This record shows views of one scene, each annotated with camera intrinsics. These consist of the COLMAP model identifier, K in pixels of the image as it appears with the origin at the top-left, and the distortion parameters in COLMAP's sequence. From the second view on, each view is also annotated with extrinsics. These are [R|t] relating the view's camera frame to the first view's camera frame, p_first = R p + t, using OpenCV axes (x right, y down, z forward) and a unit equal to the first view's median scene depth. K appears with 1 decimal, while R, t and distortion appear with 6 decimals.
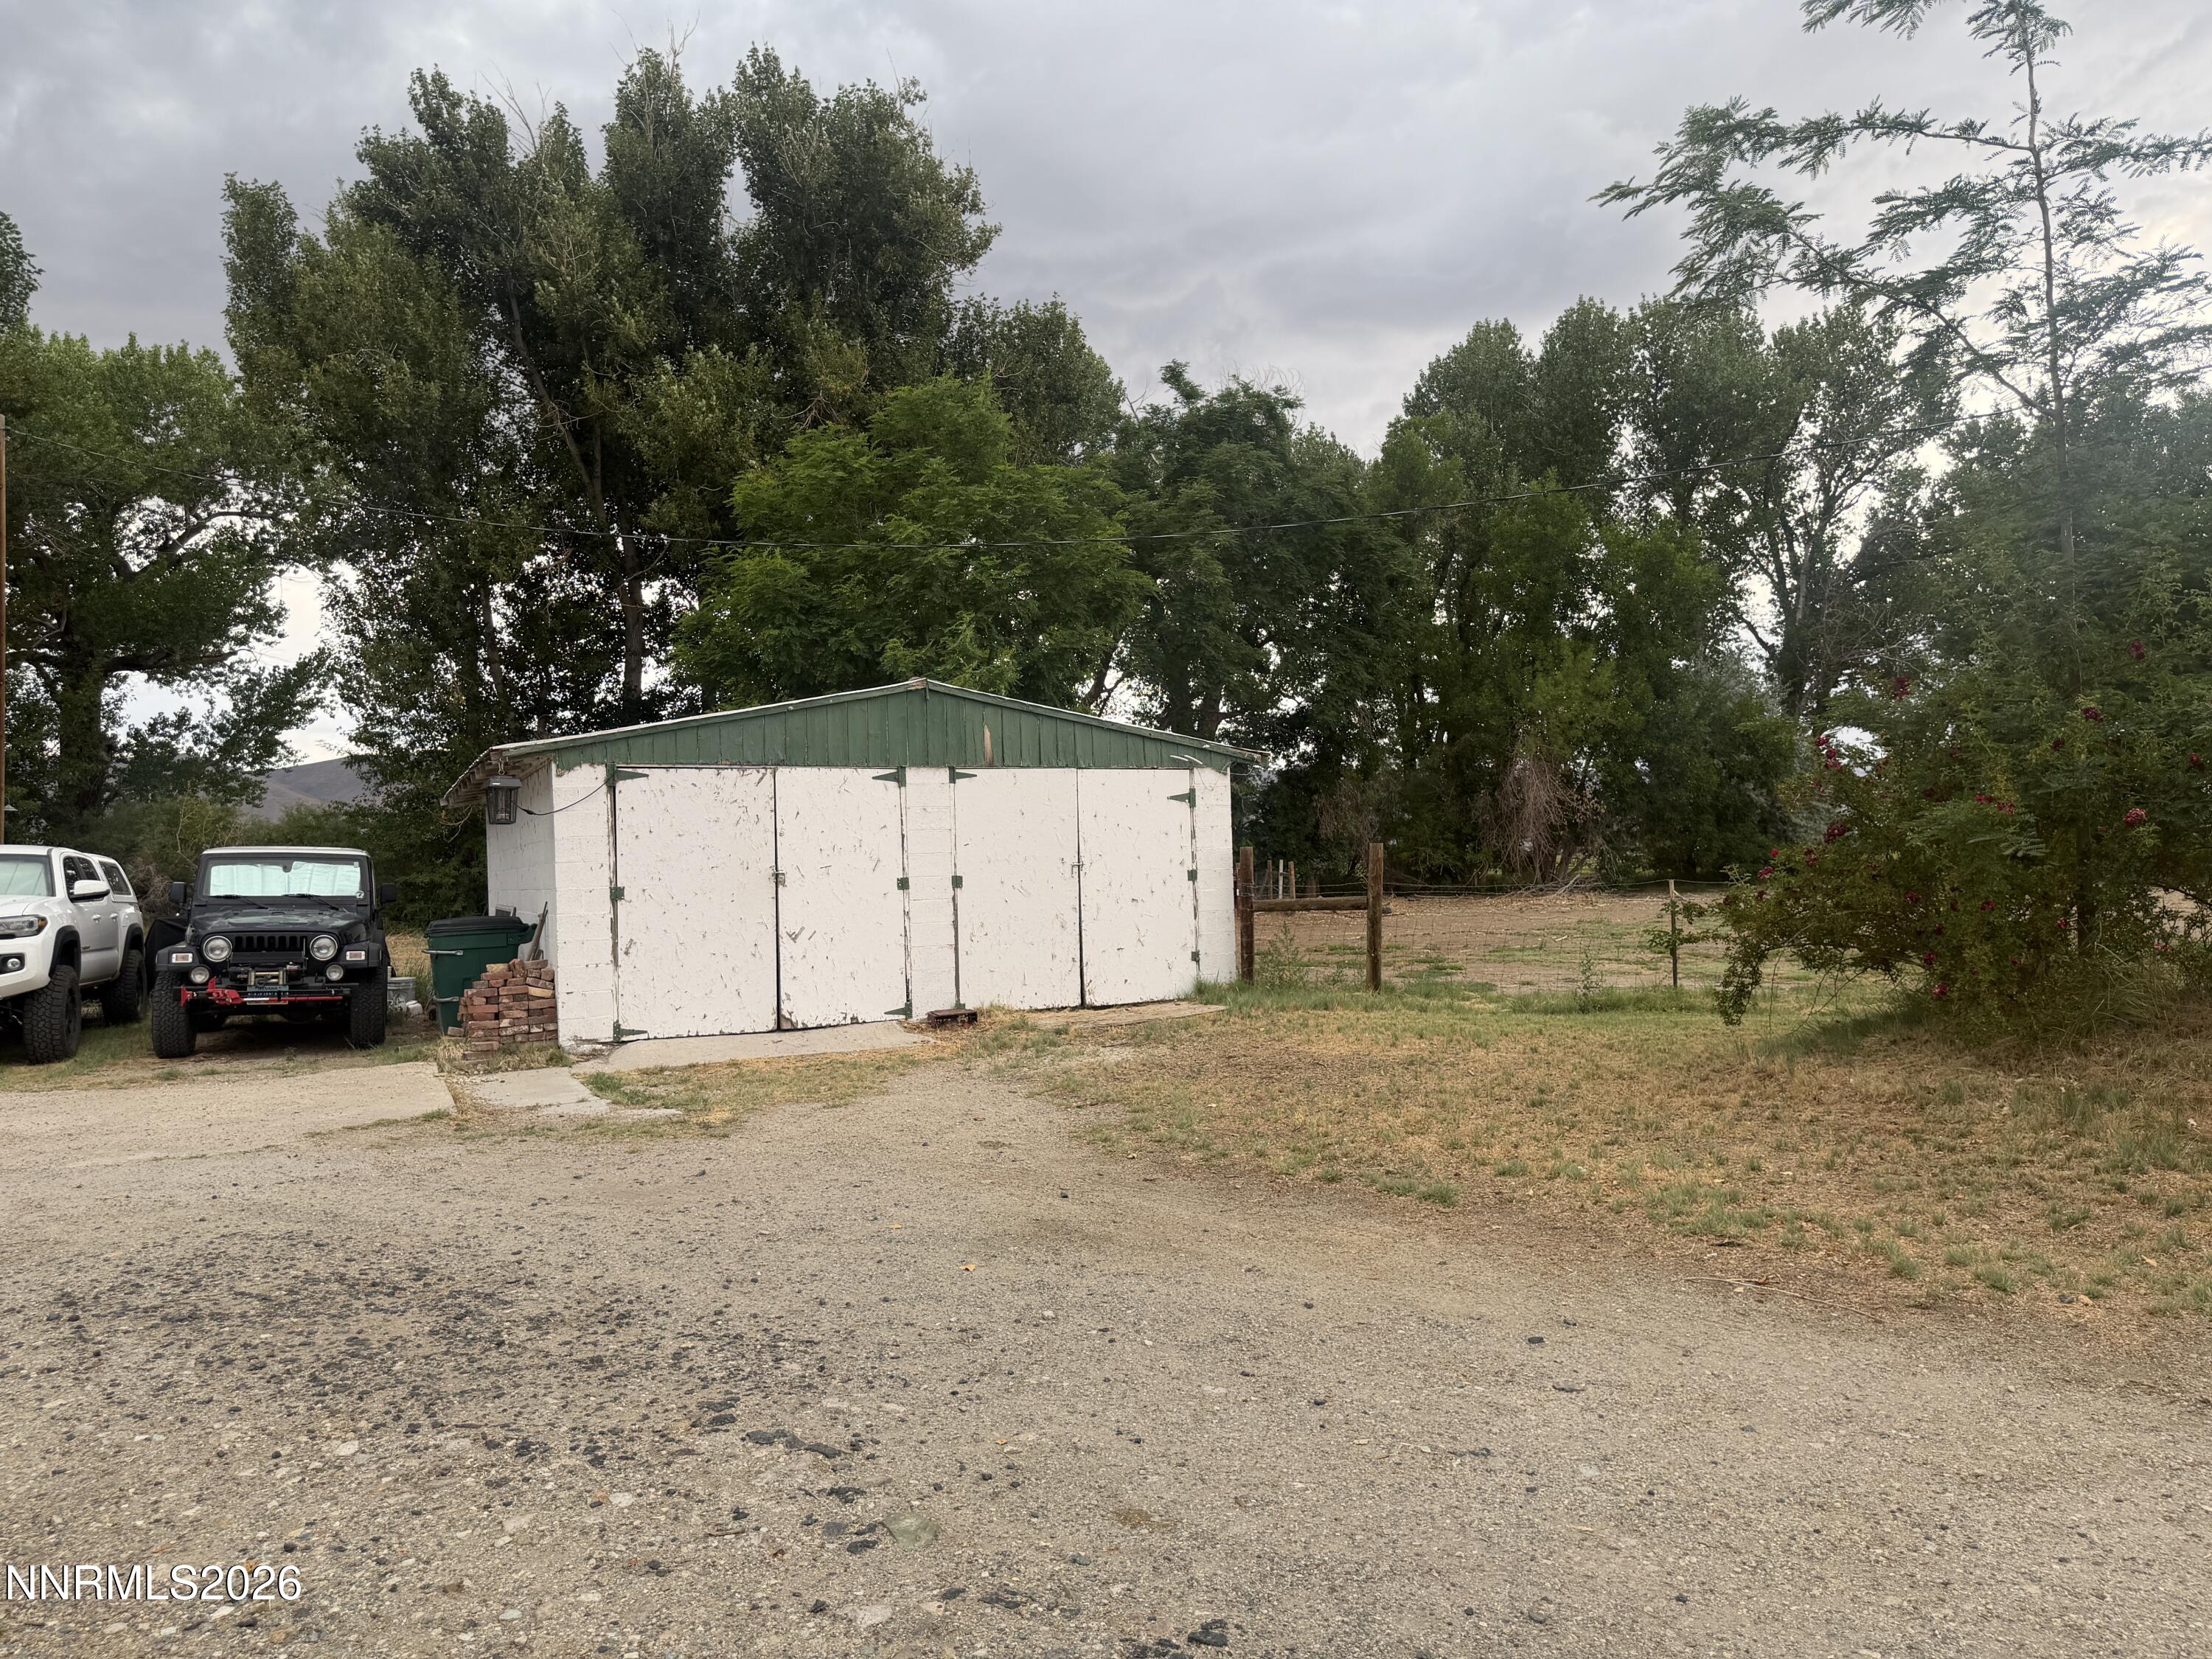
lens RADIAL K [[1610.9, 0, 1106.0], [0, 1610.9, 829.5], [0, 0, 1]] dist [0.091077, -0.155124]
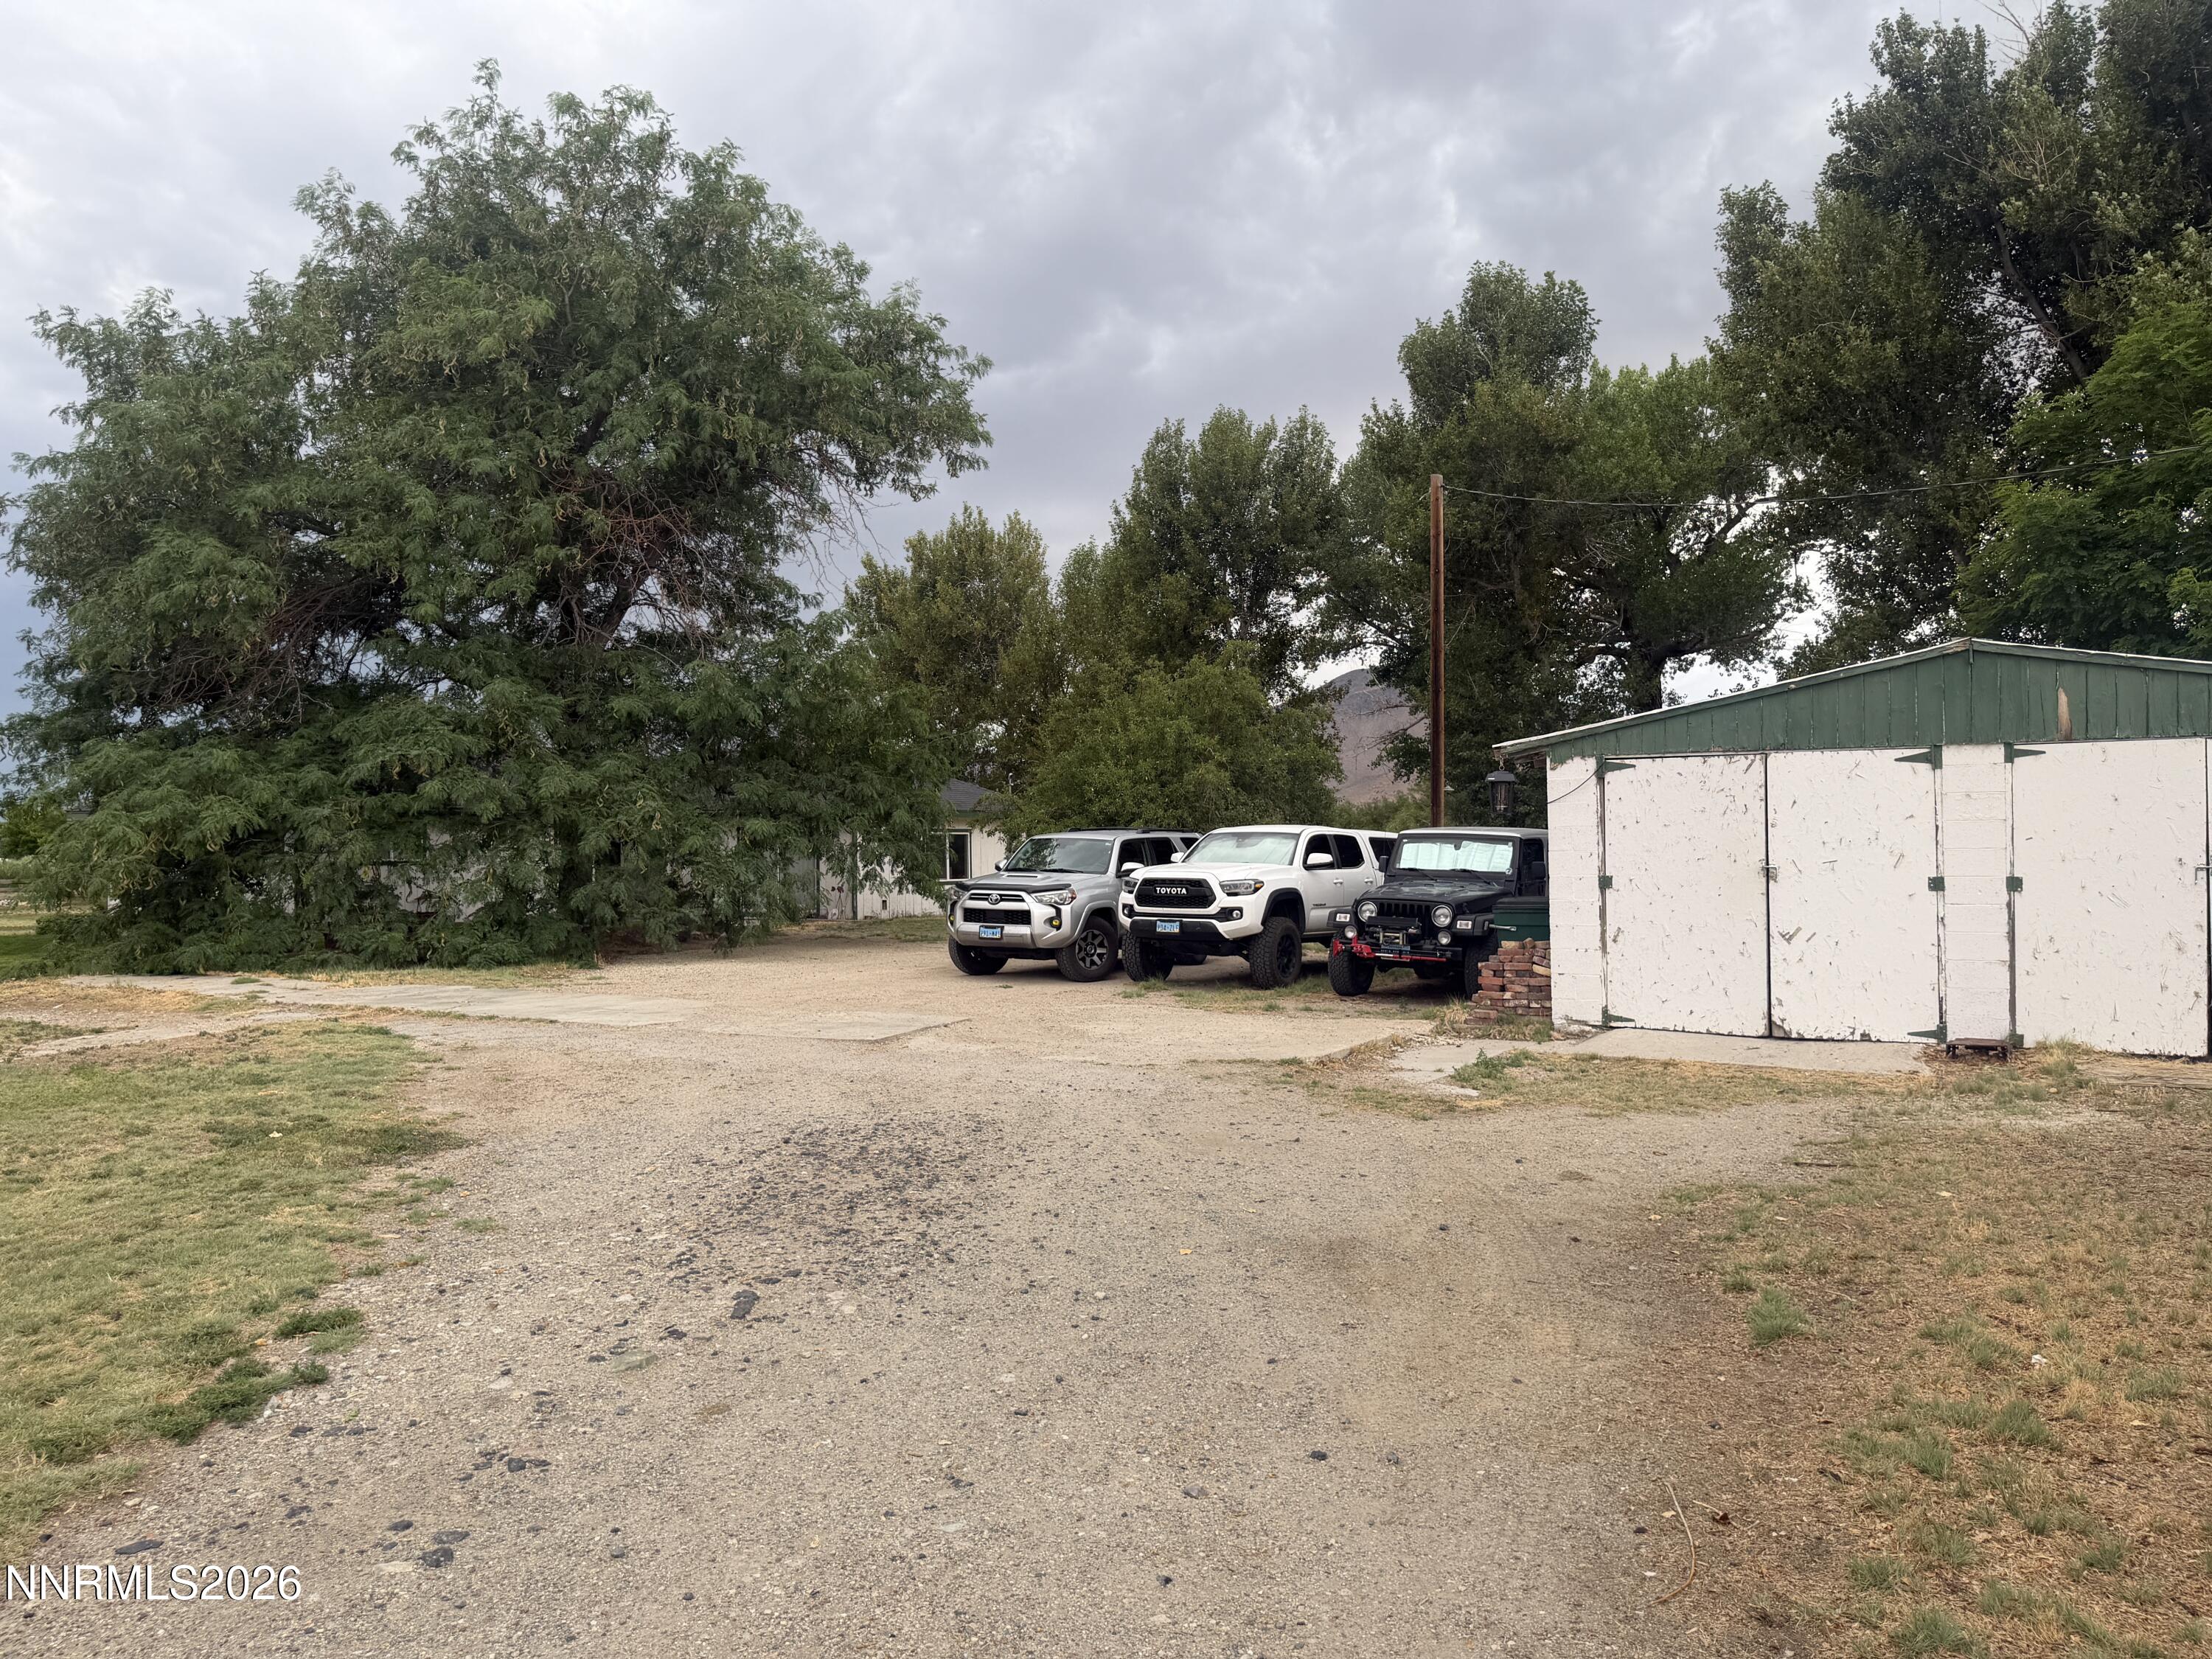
lens RADIAL K [[1610.9, 0, 1106.0], [0, 1610.9, 829.5], [0, 0, 1]] dist [0.091077, -0.155124]
pose [[0.499337, 0.015428, -0.866271, 0.398616], [0.011271, 0.999641, 0.024300, -0.020699], [0.866335, -0.021897, 0.498984, 0.199891]]
